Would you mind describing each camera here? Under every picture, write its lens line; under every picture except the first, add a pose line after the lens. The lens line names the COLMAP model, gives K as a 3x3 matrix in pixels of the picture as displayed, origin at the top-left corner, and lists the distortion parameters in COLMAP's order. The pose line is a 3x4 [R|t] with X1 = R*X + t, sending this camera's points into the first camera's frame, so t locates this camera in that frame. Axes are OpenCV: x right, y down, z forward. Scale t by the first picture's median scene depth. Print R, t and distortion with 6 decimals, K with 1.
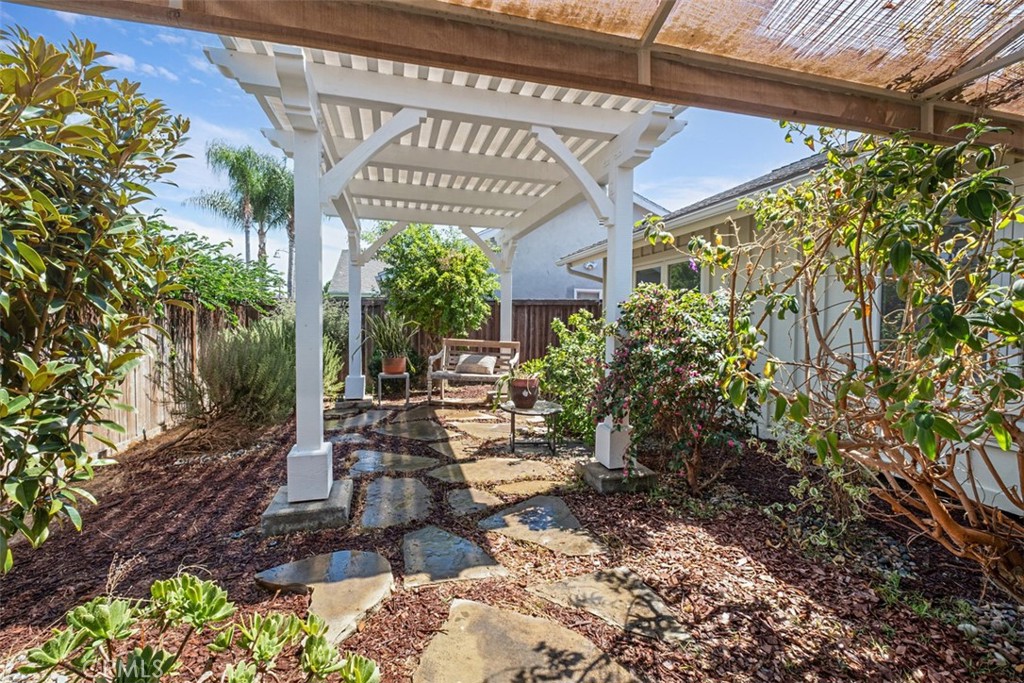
lens RADIAL K [[443.6, 0, 513.9], [0, 443.6, 327.0], [0, 0, 1]] dist [0.000053, -0.000512]
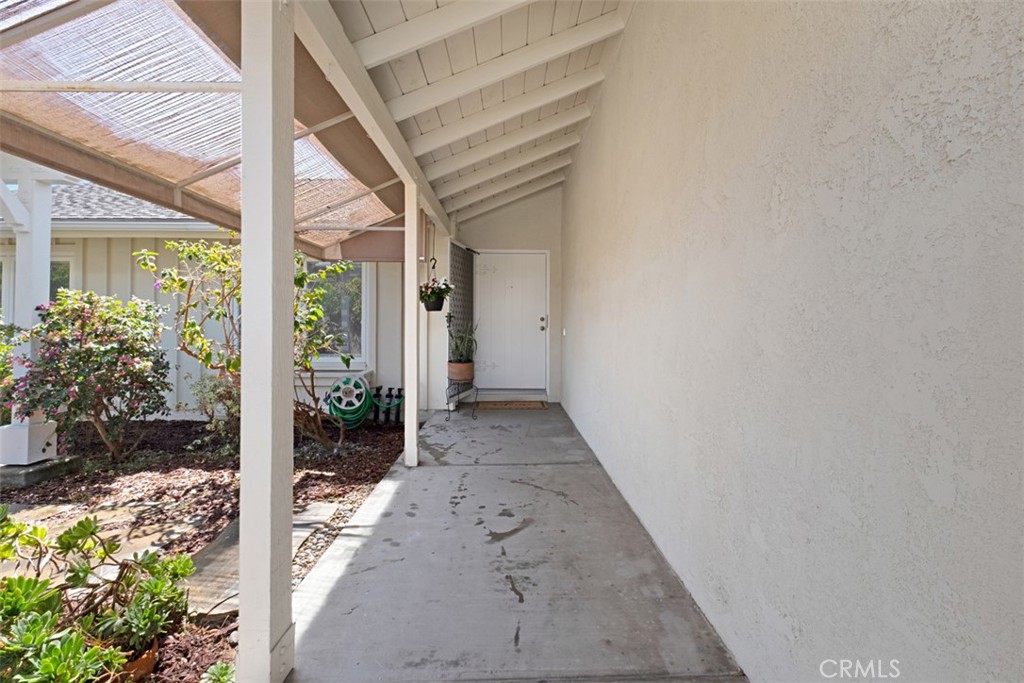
lens RADIAL K [[443.6, 0, 511.9], [0, 443.6, 332.6], [0, 0, 1]] dist [0.000053, -0.000512]
pose [[0.258505, -0.020543, 0.965792, -0.820164], [0.018349, 0.999698, 0.016353, 0.020046], [-0.965836, 0.013494, 0.258803, -0.634407]]
